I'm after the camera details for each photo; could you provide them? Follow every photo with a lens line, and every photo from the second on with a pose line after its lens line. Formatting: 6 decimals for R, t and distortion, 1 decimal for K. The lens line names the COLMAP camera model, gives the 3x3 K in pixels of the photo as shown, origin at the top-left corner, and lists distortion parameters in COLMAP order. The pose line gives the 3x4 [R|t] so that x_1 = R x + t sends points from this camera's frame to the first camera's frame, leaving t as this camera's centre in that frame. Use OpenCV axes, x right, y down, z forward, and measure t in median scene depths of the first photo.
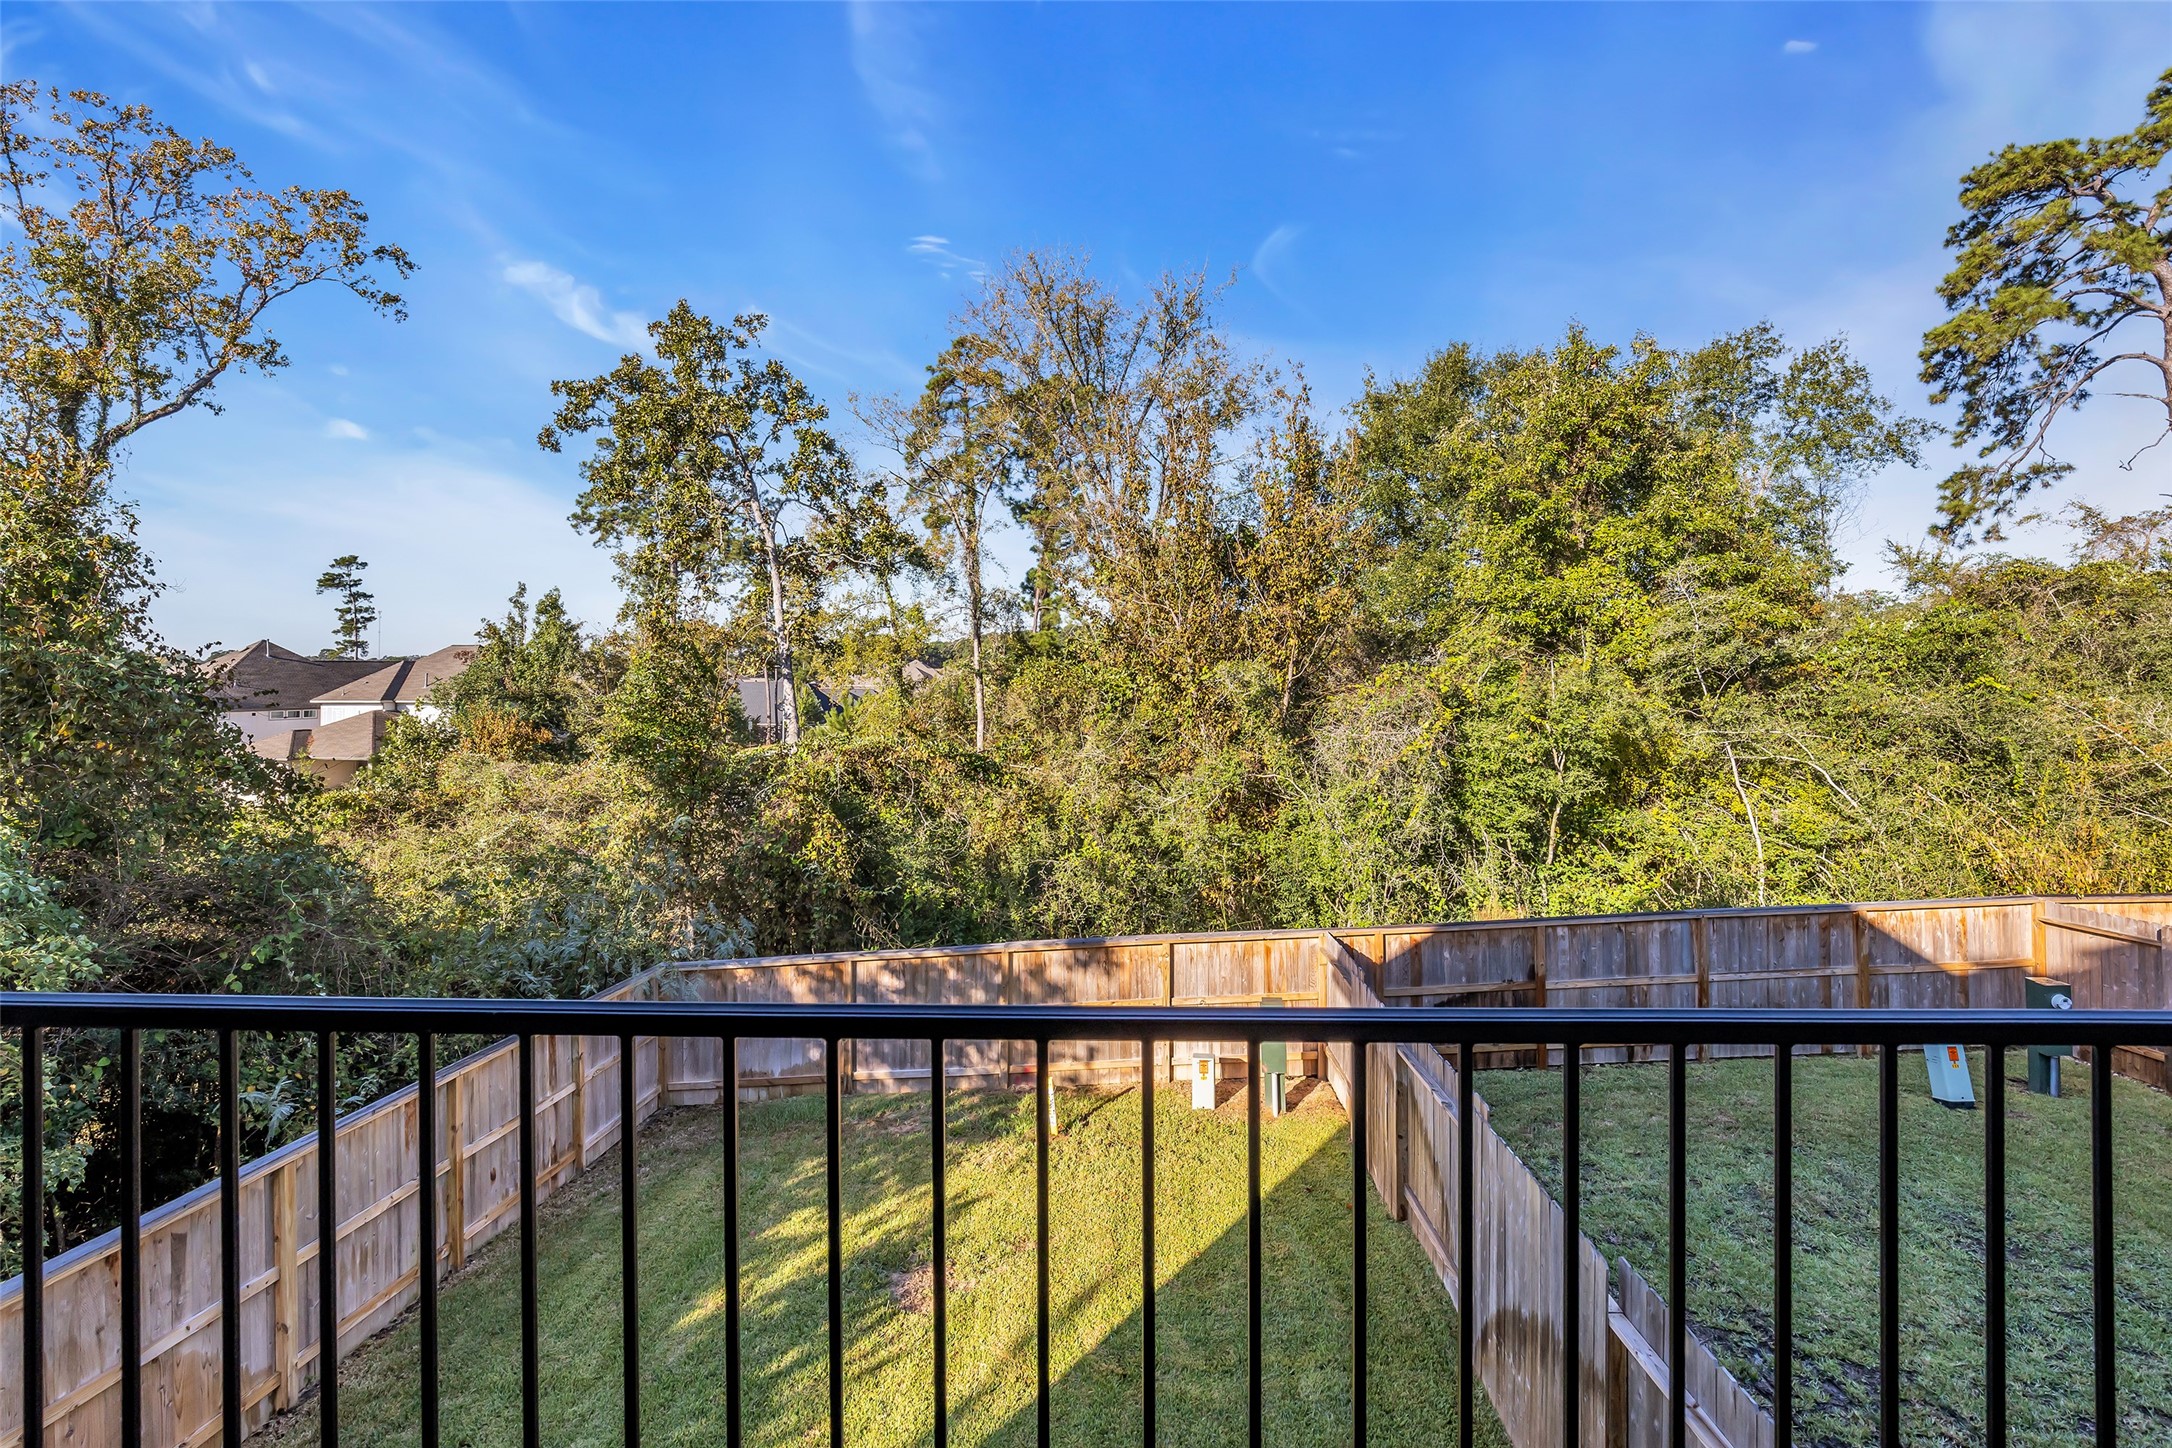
lens RADIAL K [[1020.1, 0, 1086.4], [0, 1020.1, 727.0], [0, 0, 1]] dist [-0.019386, 0.007936]
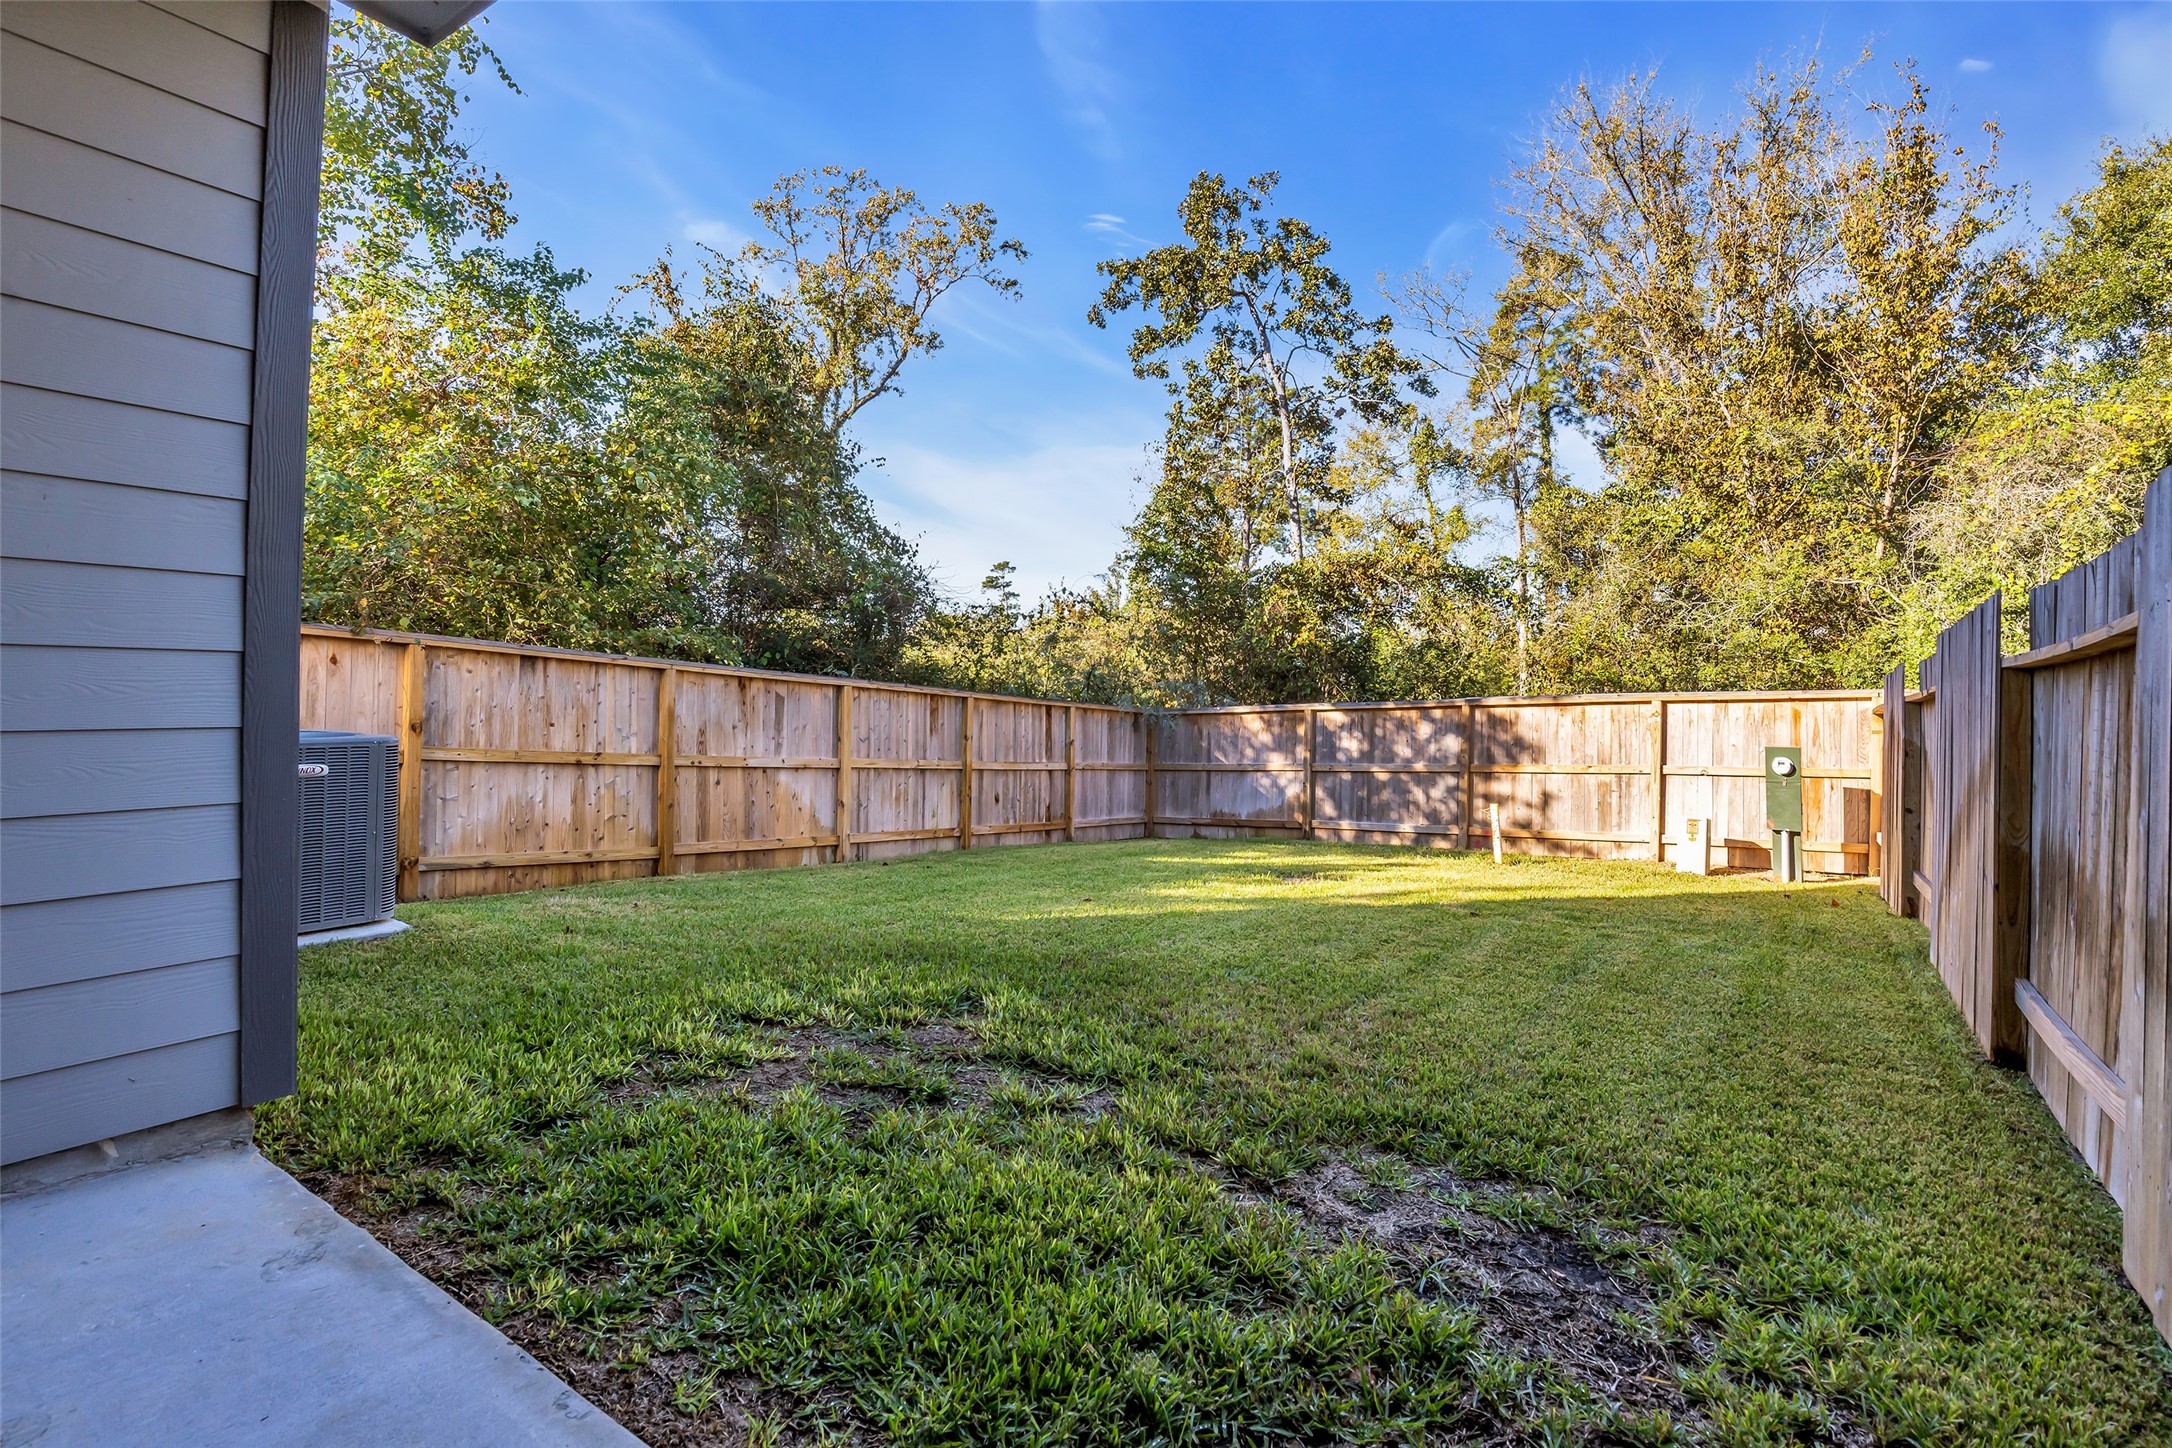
lens RADIAL K [[1020.1, 0, 1086.4], [0, 1020.1, 727.0], [0, 0, 1]] dist [-0.019386, 0.007936]
pose [[0.852410, 0.024953, -0.522278, 0.053254], [-0.021828, 0.999688, 0.012137, 0.107034], [0.522418, 0.001054, 0.852689, -0.007078]]
